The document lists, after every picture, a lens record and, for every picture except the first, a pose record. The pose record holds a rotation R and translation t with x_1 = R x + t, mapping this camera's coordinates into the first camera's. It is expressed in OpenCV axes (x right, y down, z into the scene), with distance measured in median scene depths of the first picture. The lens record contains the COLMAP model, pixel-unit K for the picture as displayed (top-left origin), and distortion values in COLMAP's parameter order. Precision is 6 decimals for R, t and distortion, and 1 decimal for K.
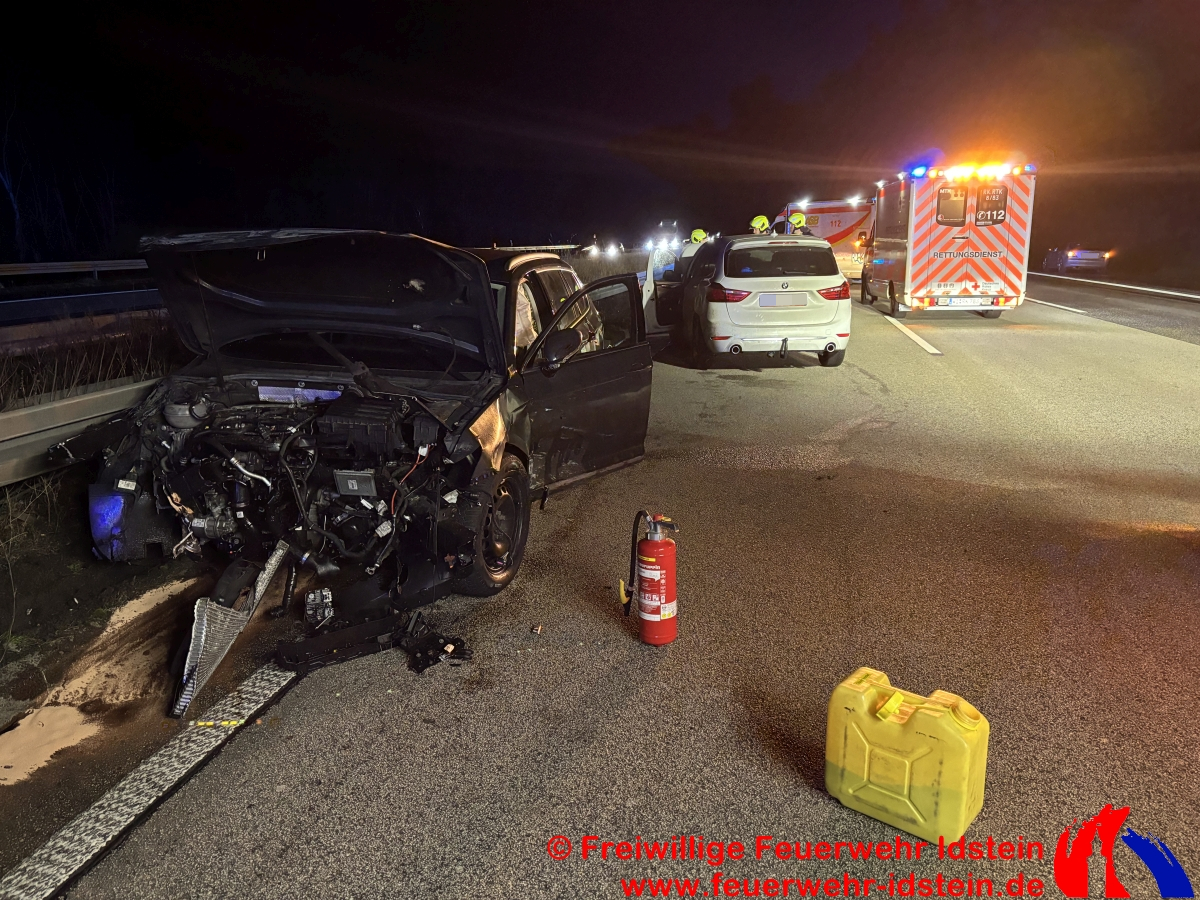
lens RADIAL K [[906.3, 0, 600.0], [0, 906.3, 450.0], [0, 0, 1]] dist [0.001421, 0.000290]
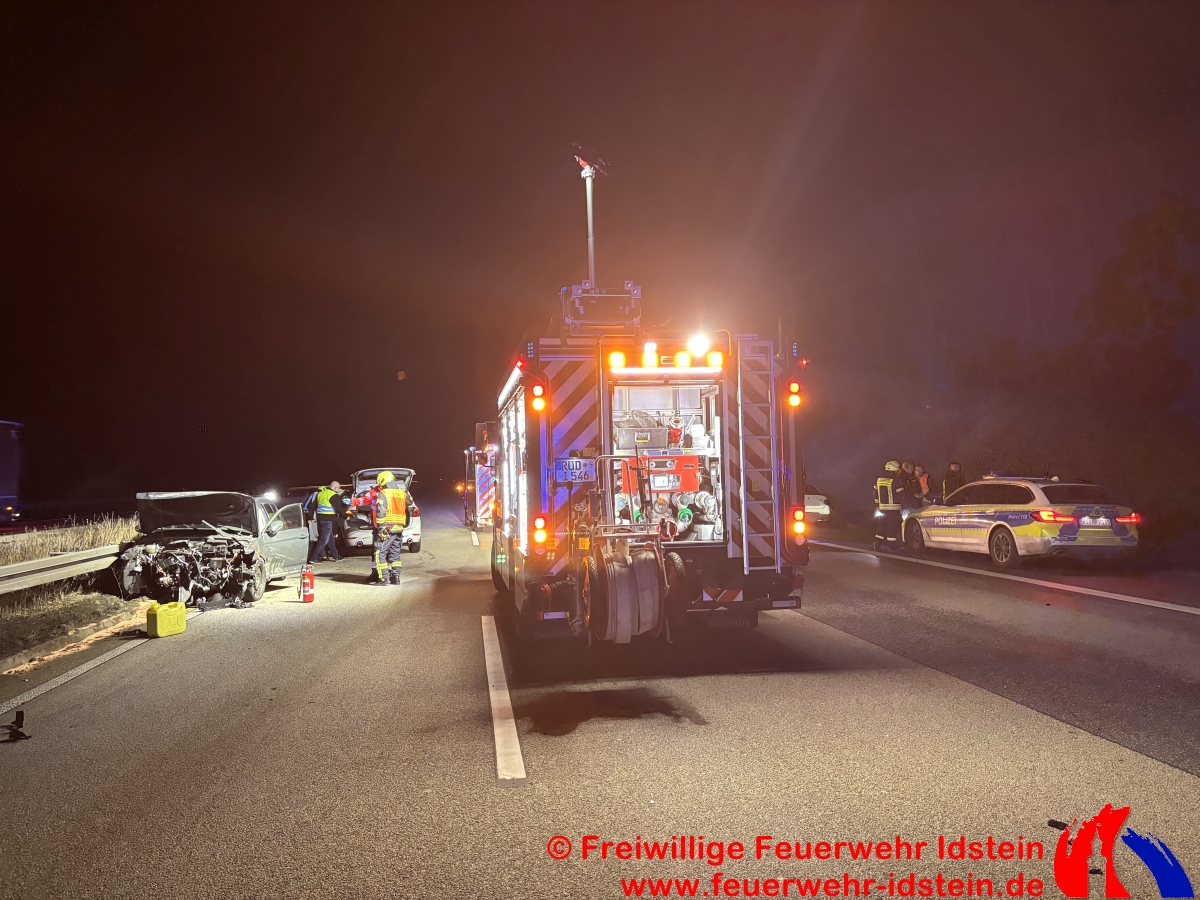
lens RADIAL K [[906.3, 0, 600.0], [0, 906.3, 450.0], [0, 0, 1]] dist [0.001421, 0.000290]
pose [[0.941236, -0.007296, 0.337670, -0.019728], [0.094484, 0.965538, -0.242507, 0.213514], [-0.324264, 0.260161, 0.909489, -0.980073]]
